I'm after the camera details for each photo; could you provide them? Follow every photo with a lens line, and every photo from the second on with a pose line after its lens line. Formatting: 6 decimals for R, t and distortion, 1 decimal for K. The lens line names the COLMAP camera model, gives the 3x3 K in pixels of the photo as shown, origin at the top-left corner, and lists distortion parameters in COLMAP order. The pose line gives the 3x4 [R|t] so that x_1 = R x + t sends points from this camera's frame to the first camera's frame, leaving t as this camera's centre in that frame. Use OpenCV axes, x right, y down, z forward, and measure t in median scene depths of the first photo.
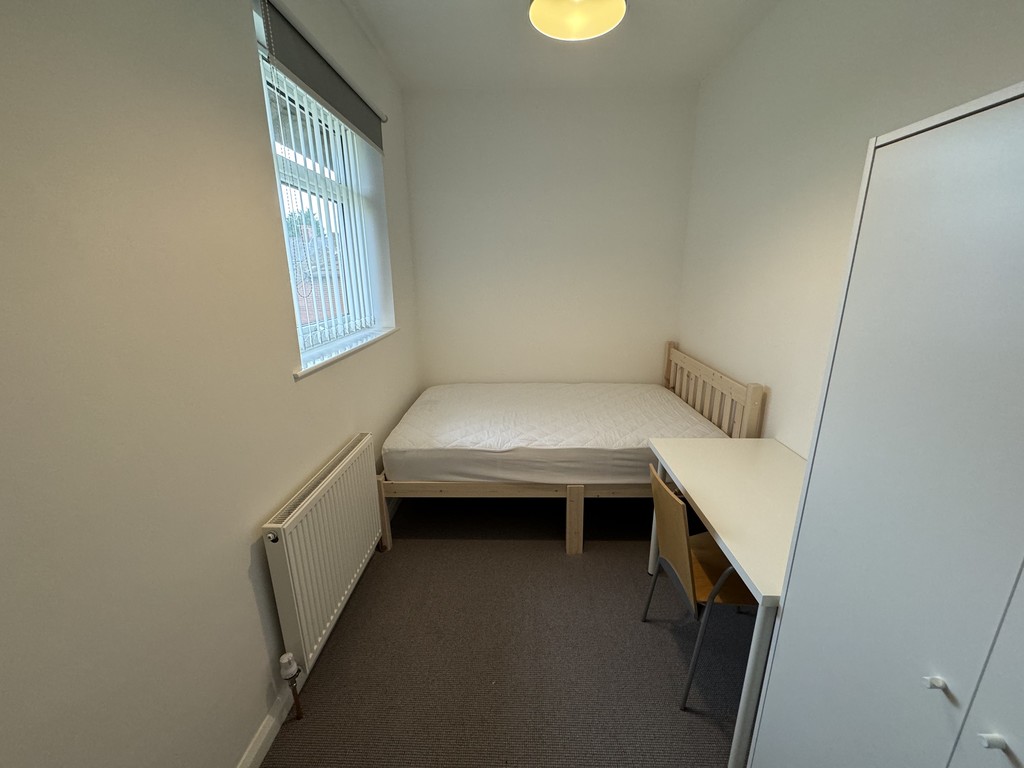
lens RADIAL K [[408.0, 0, 512.1], [0, 408.0, 382.7], [0, 0, 1]] dist [-0.001966, 0.000413]
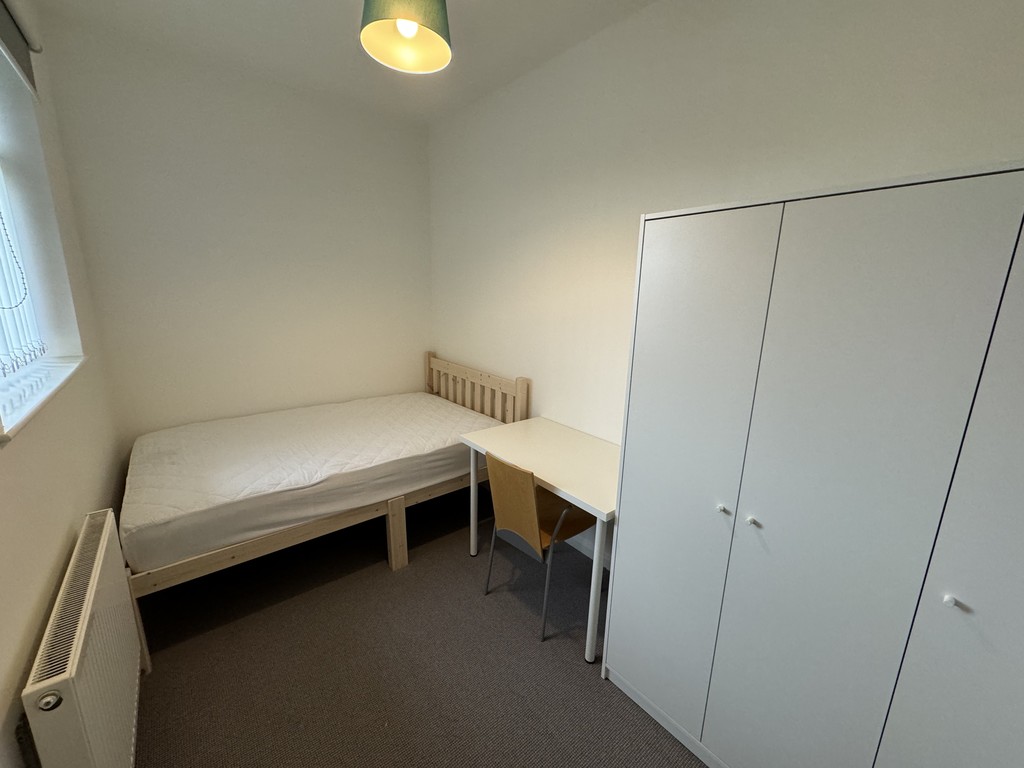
lens RADIAL K [[408.0, 0, 512.1], [0, 408.0, 382.7], [0, 0, 1]] dist [-0.001966, 0.000413]
pose [[0.750026, -0.112807, 0.651717, -0.247908], [0.138741, 0.990259, 0.011736, 0.000374], [-0.646693, 0.081618, 0.758371, 0.040459]]
